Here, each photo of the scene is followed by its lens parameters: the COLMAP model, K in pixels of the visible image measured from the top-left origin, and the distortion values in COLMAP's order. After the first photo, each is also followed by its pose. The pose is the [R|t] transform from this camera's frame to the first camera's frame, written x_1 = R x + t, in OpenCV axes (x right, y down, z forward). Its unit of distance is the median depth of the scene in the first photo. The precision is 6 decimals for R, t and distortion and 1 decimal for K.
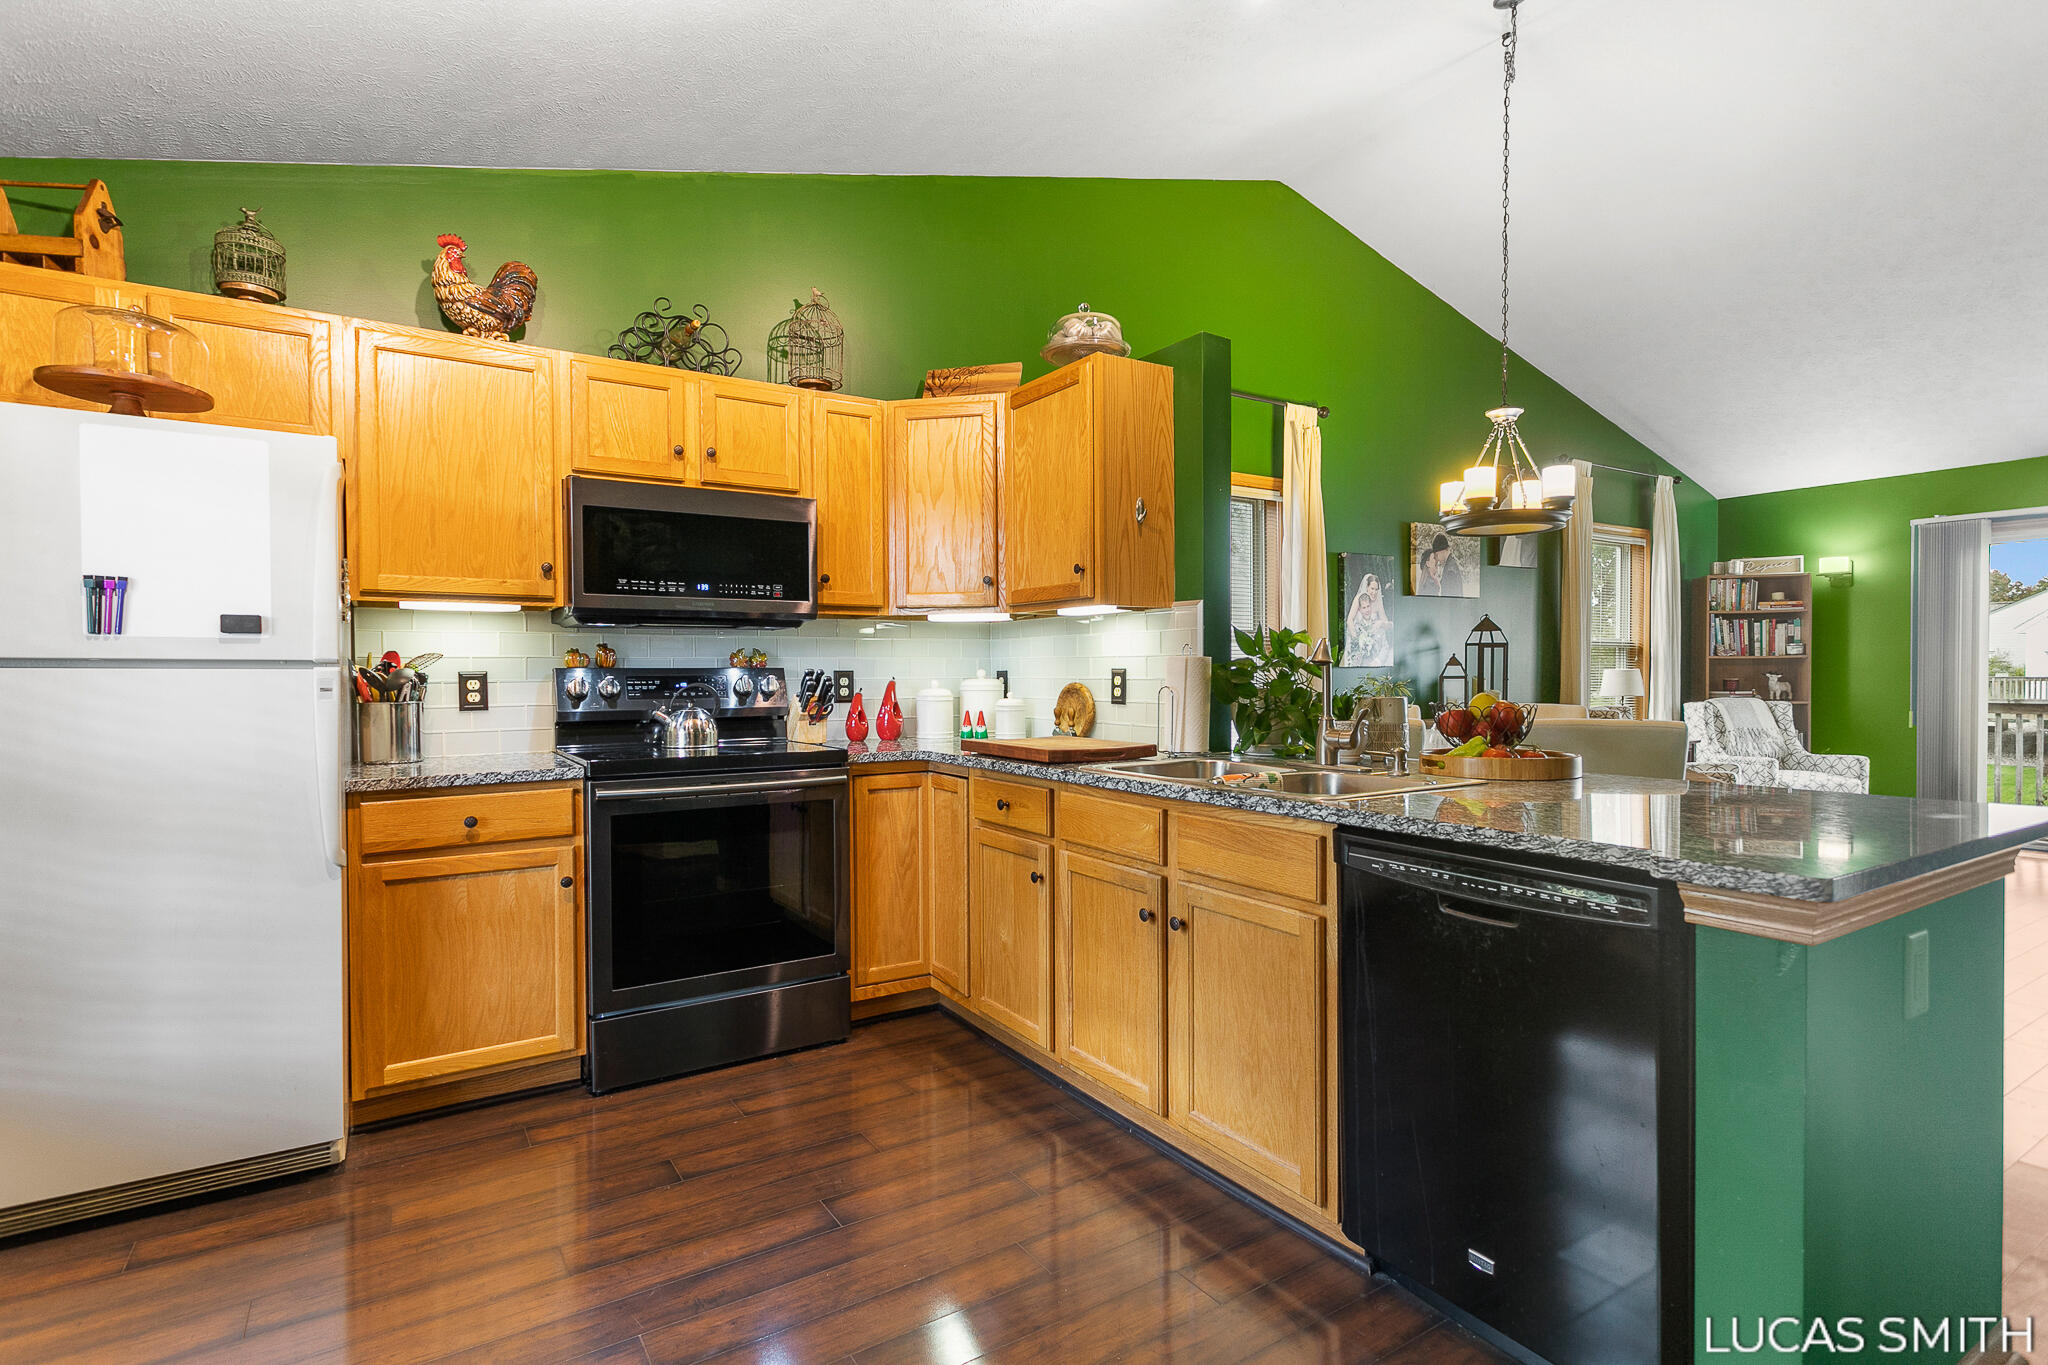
lens RADIAL K [[995.8, 0, 1020.0], [0, 995.8, 688.3], [0, 0, 1]] dist [0.003302, 0.000584]
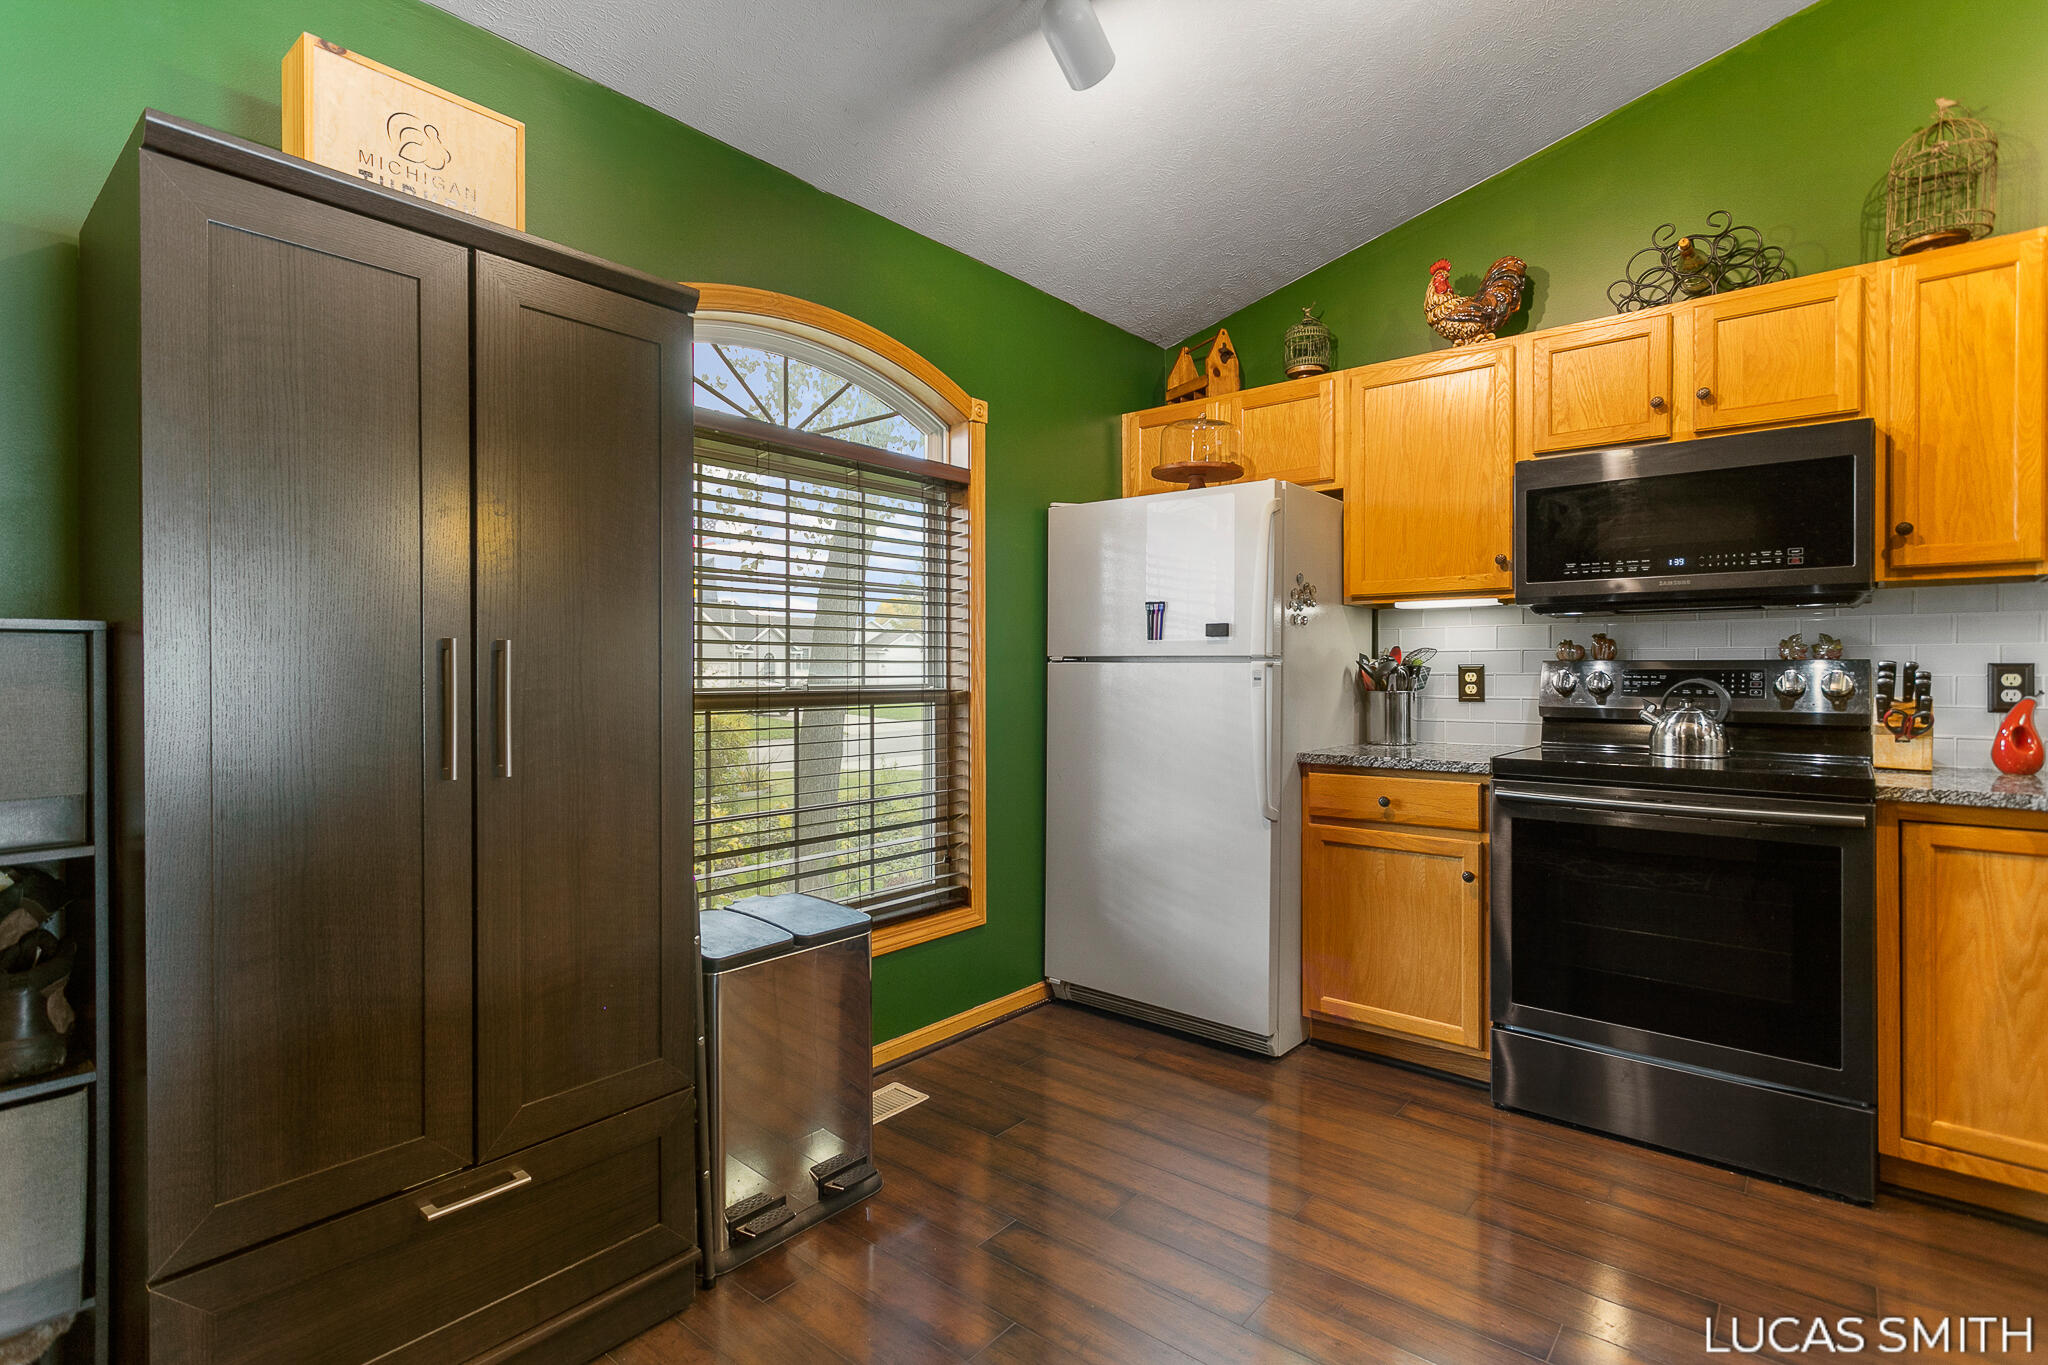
lens RADIAL K [[995.8, 0, 1020.5], [0, 995.8, 668.6], [0, 0, 1]] dist [0.003302, 0.000584]
pose [[0.288211, 0.005192, -0.957553, 0.340169], [-0.015729, 0.999876, 0.000687, -0.006050], [0.957438, 0.014863, 0.288257, 0.263862]]
